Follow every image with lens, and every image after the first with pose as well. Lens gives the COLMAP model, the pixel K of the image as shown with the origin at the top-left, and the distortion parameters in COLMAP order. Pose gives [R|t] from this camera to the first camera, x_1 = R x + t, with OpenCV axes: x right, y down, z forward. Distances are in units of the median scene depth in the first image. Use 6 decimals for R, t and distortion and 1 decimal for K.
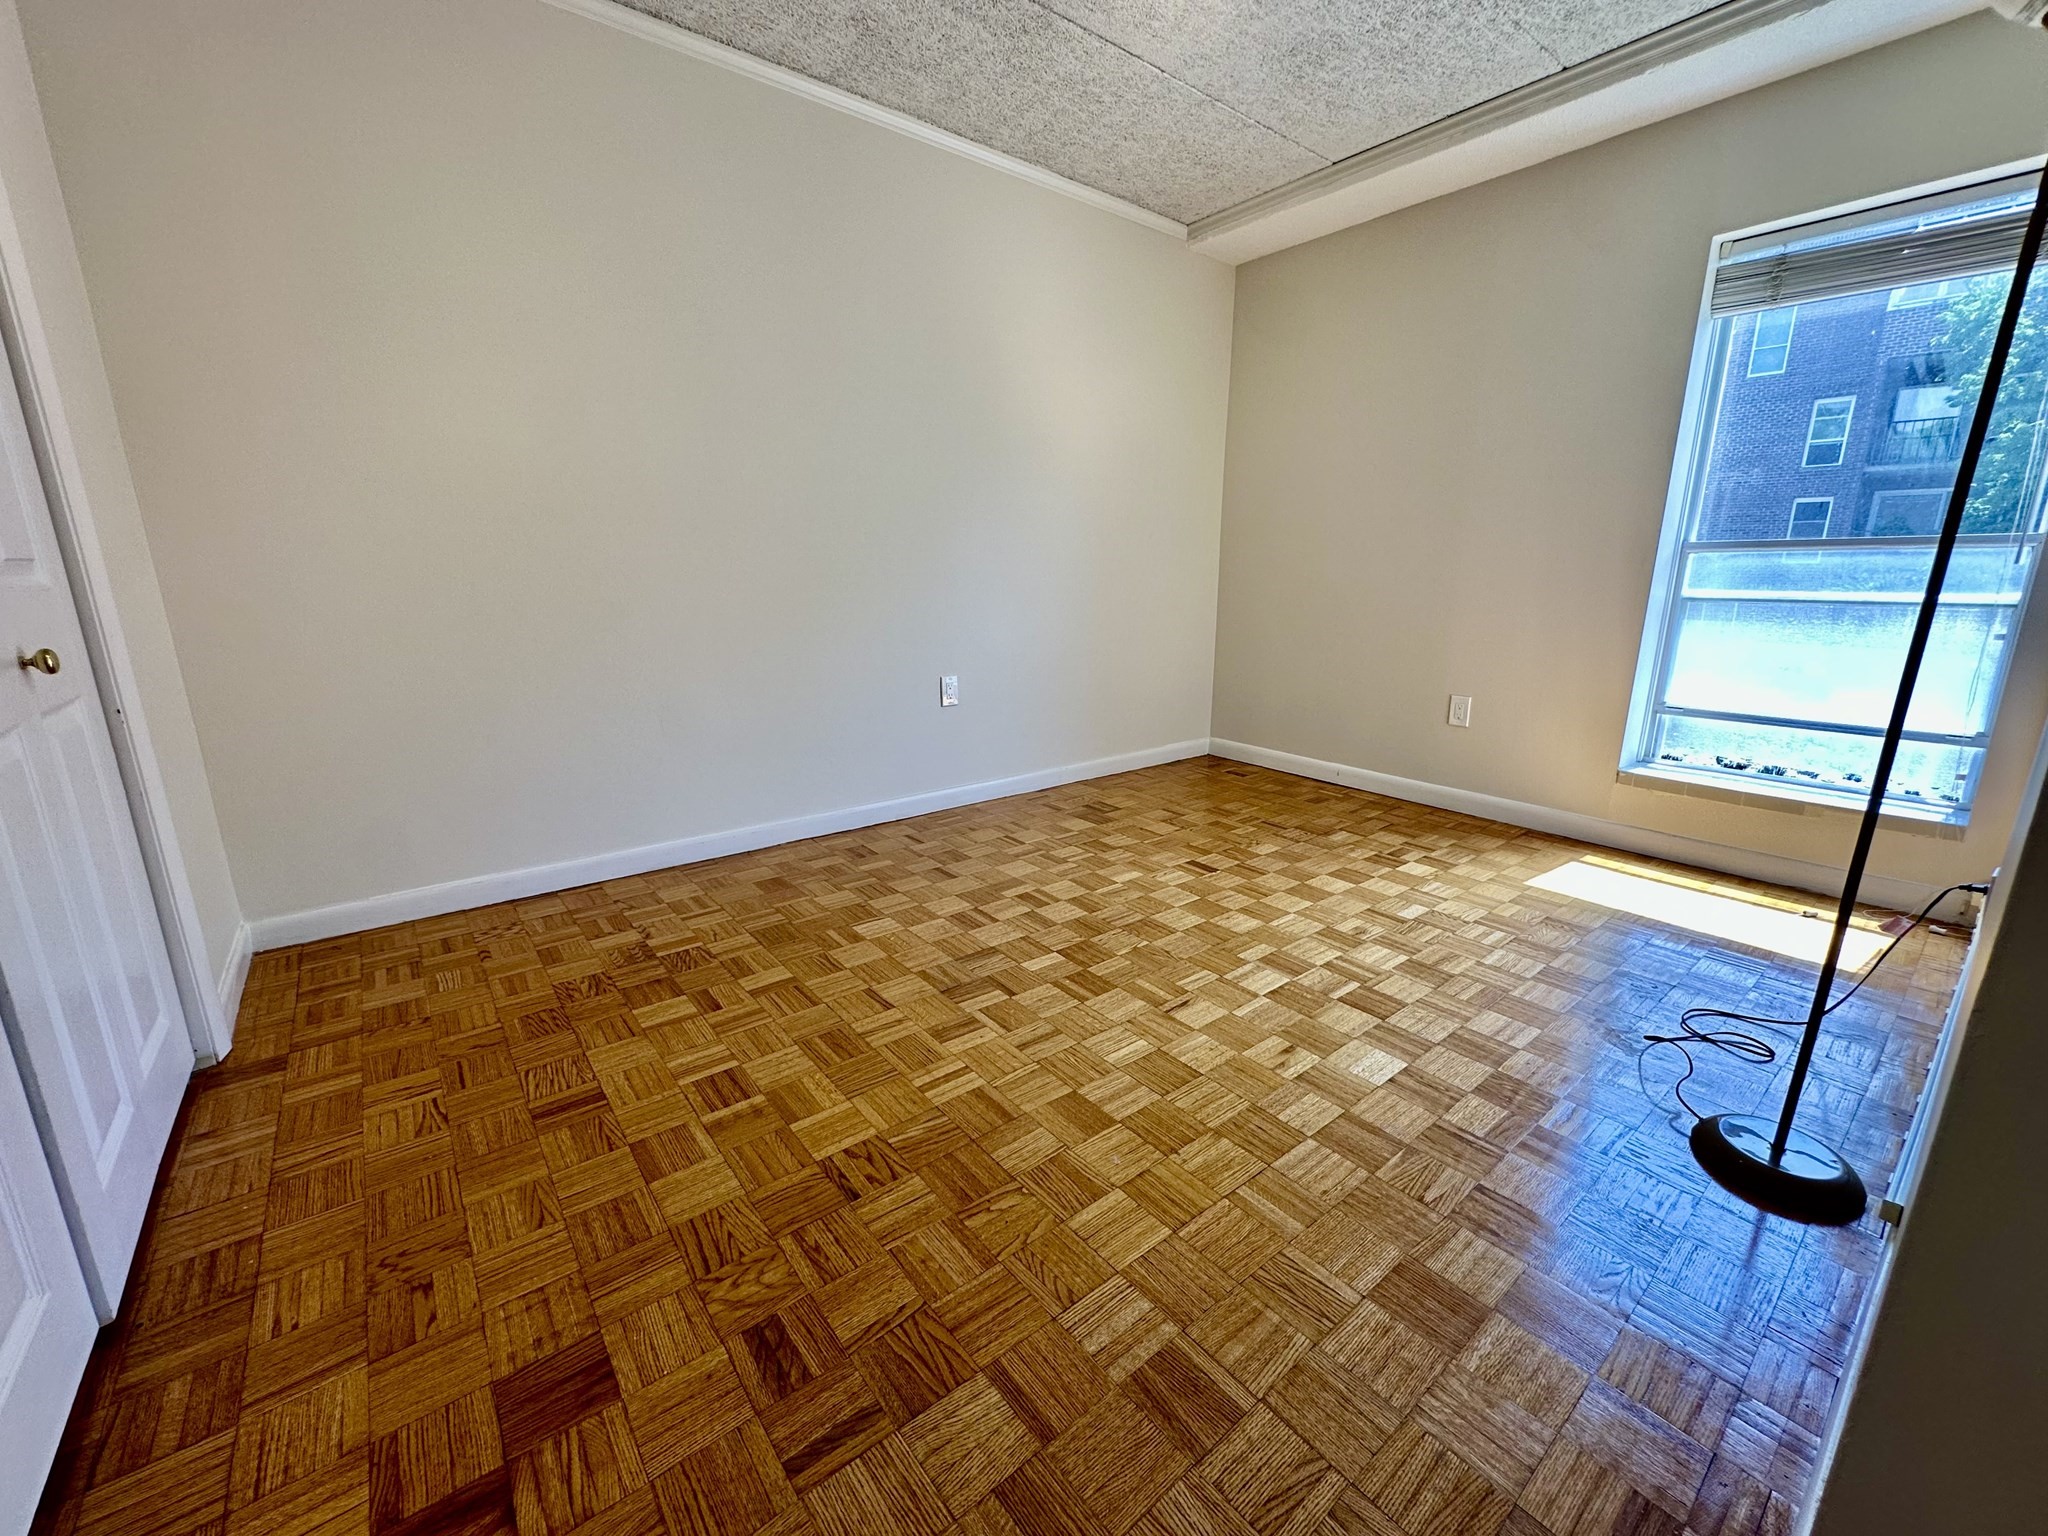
lens RADIAL K [[820.7, 0, 1025.7], [0, 820.7, 771.9], [0, 0, 1]] dist [-0.001836, 0.000205]
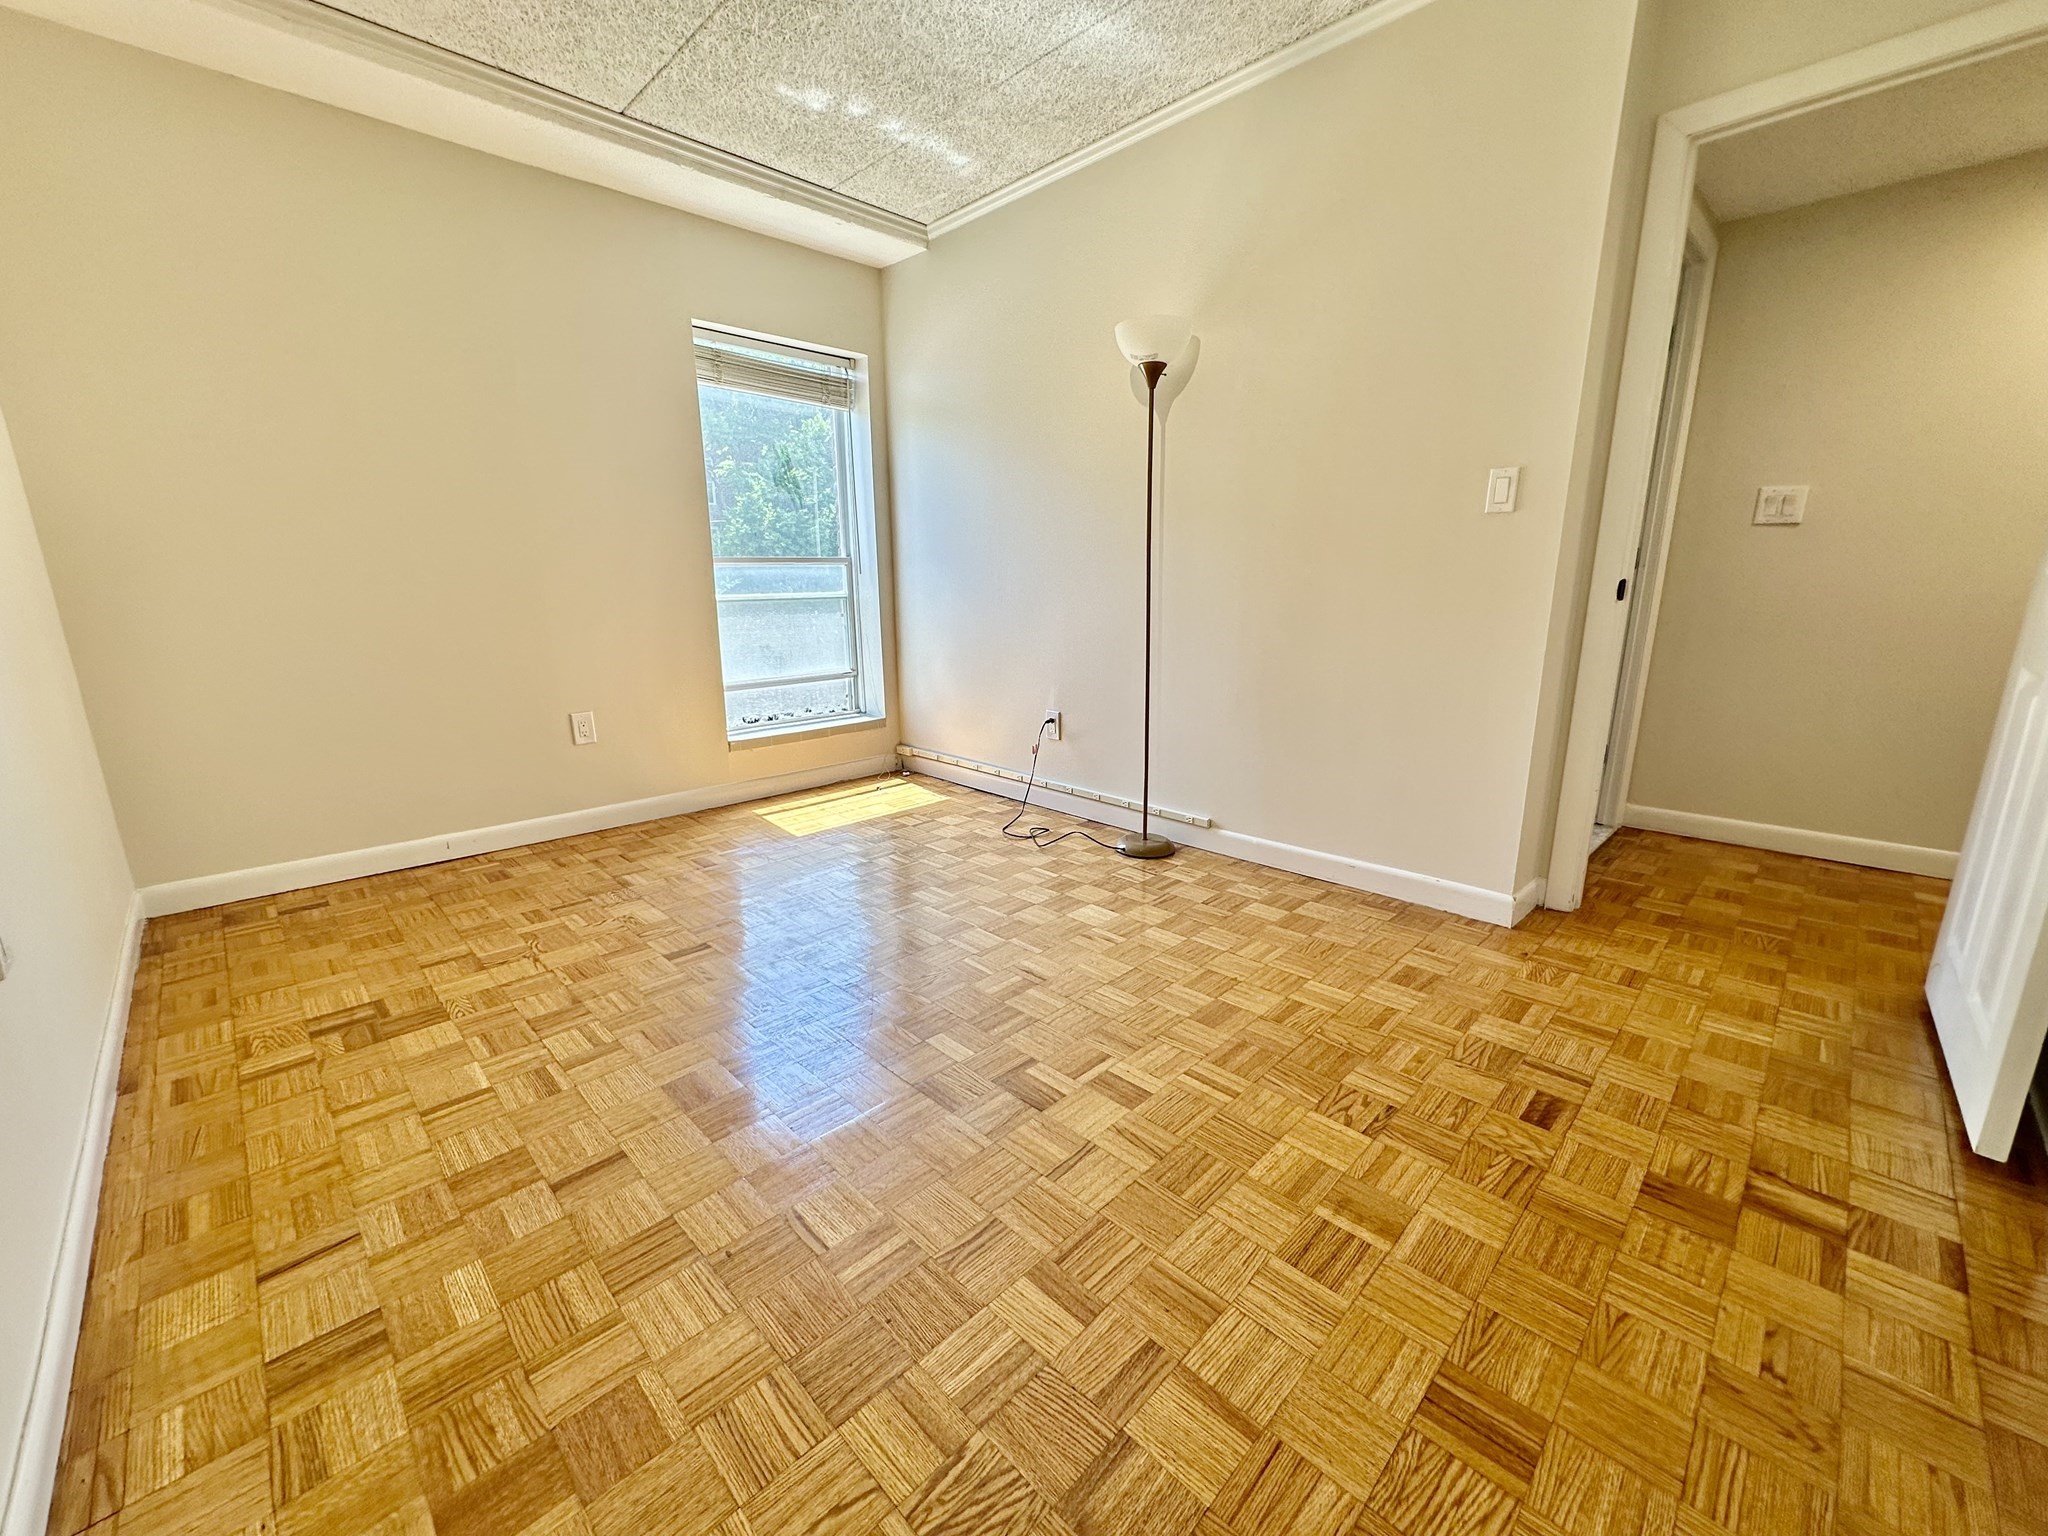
lens RADIAL K [[820.7, 0, 1026.9], [0, 820.7, 769.5], [0, 0, 1]] dist [-0.001836, 0.000205]
pose [[-0.112188, -0.230054, 0.966690, -0.668568], [0.246447, 0.935995, 0.251350, -0.205532], [-0.962641, 0.266436, -0.048312, 0.813293]]
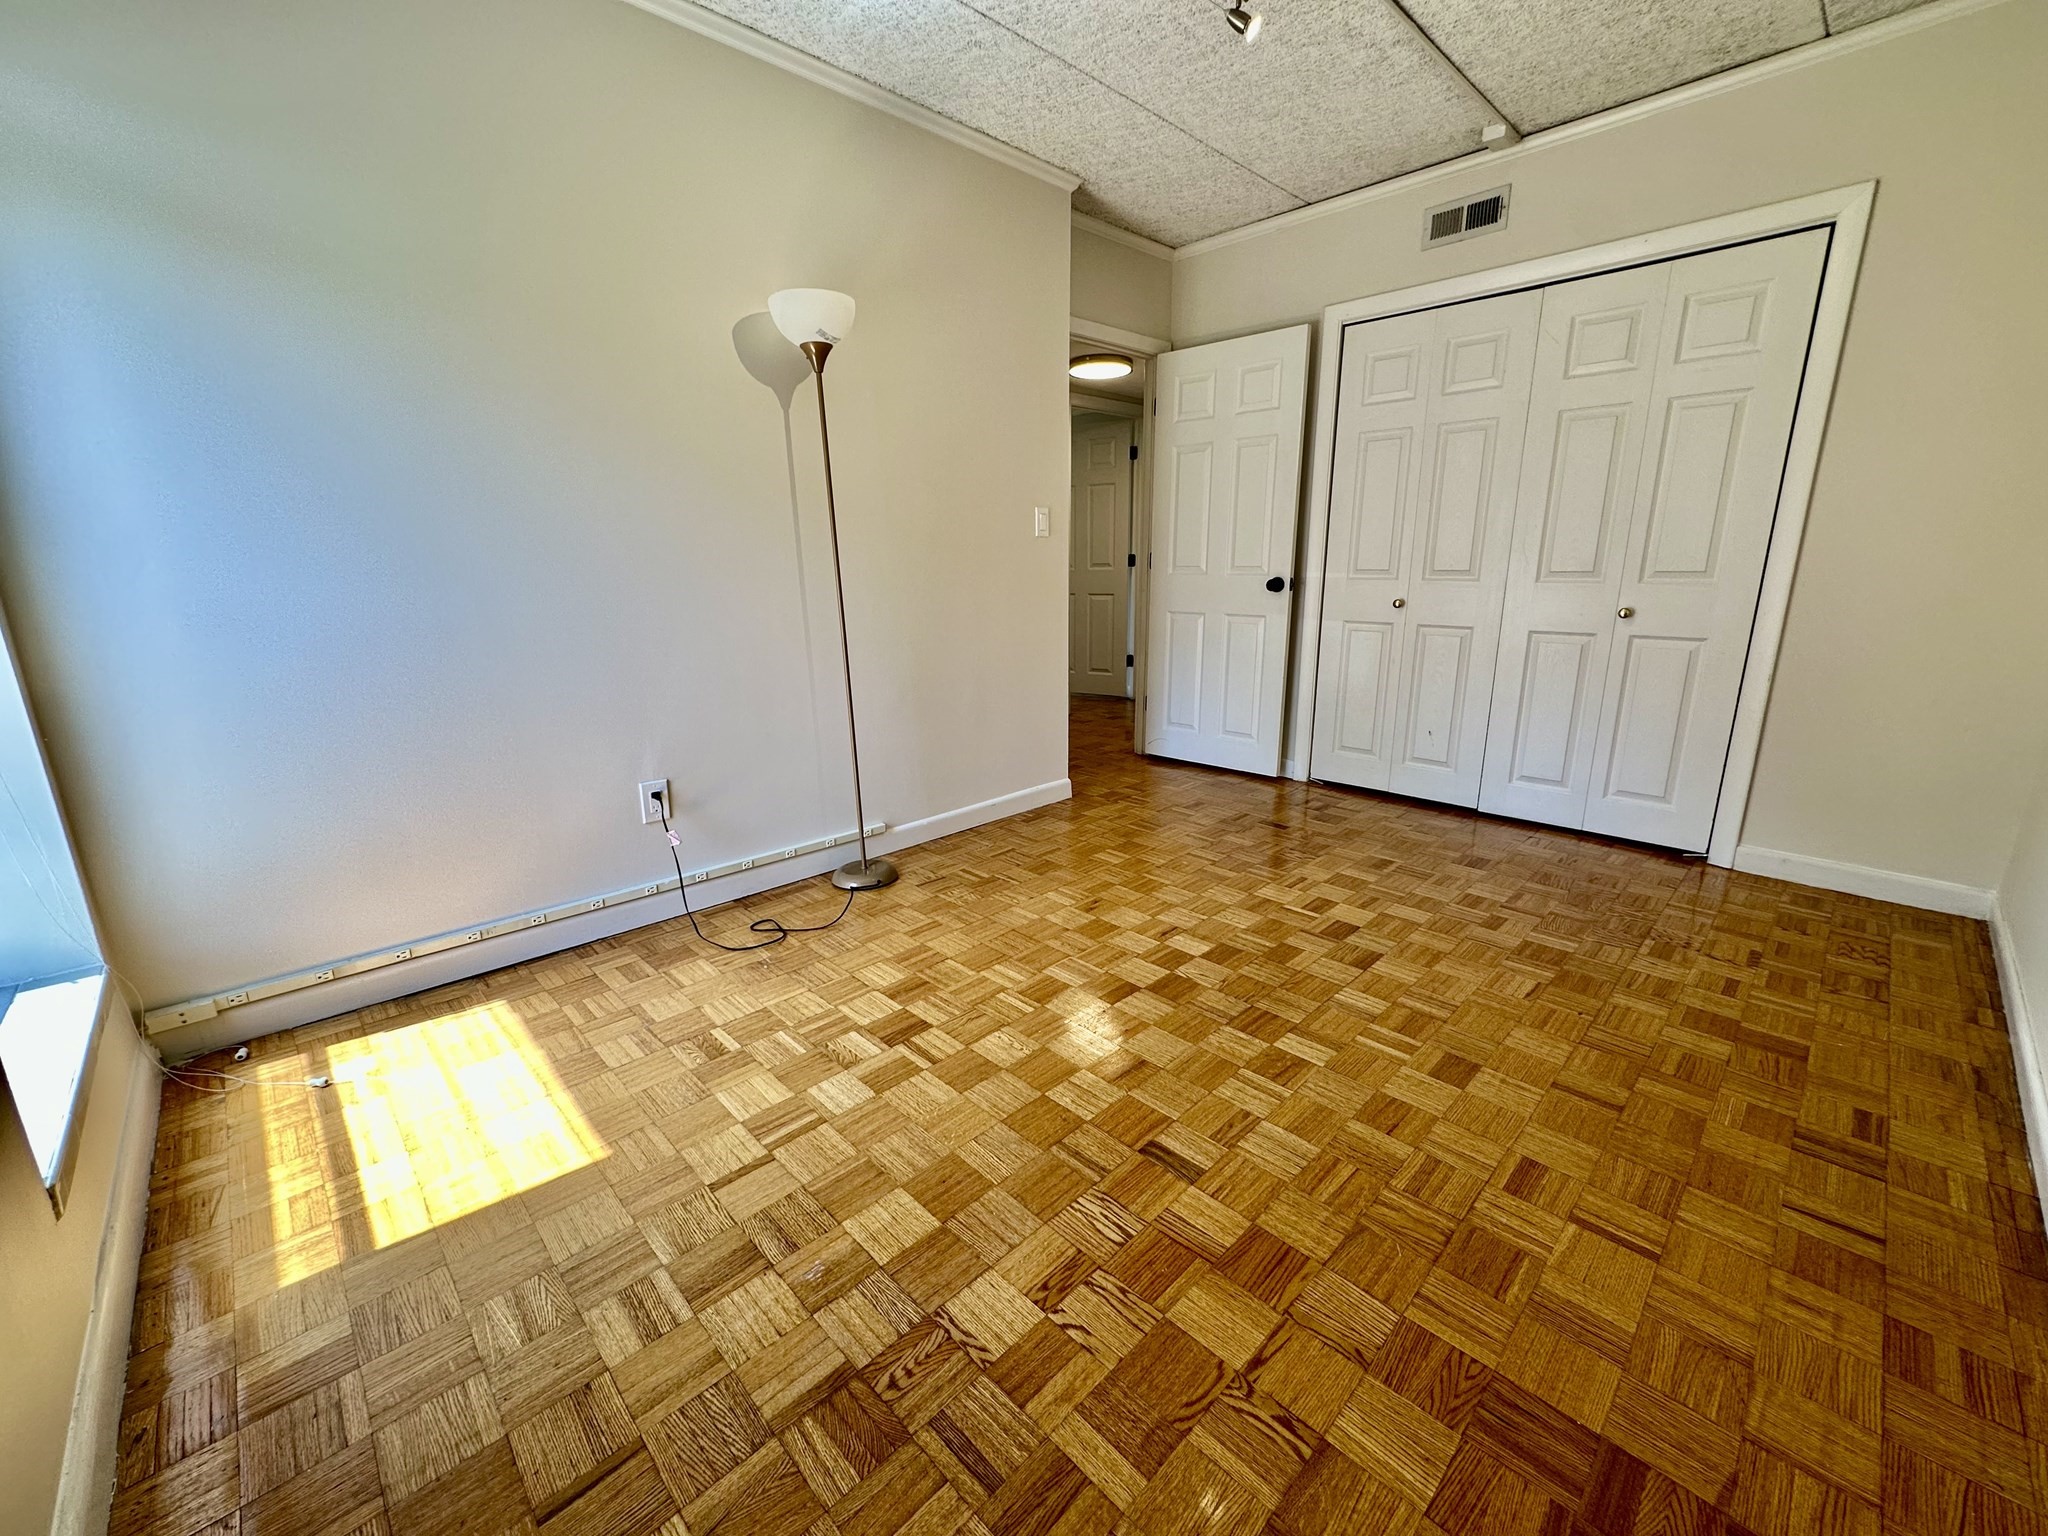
lens RADIAL K [[820.7, 0, 1024.5], [0, 820.7, 769.9], [0, 0, 1]] dist [-0.001836, 0.000205]
pose [[-0.994371, 0.029842, -0.101667, 0.428738], [-0.021422, 0.883082, 0.468730, -0.422326], [0.103768, 0.468270, -0.877471, 1.611213]]
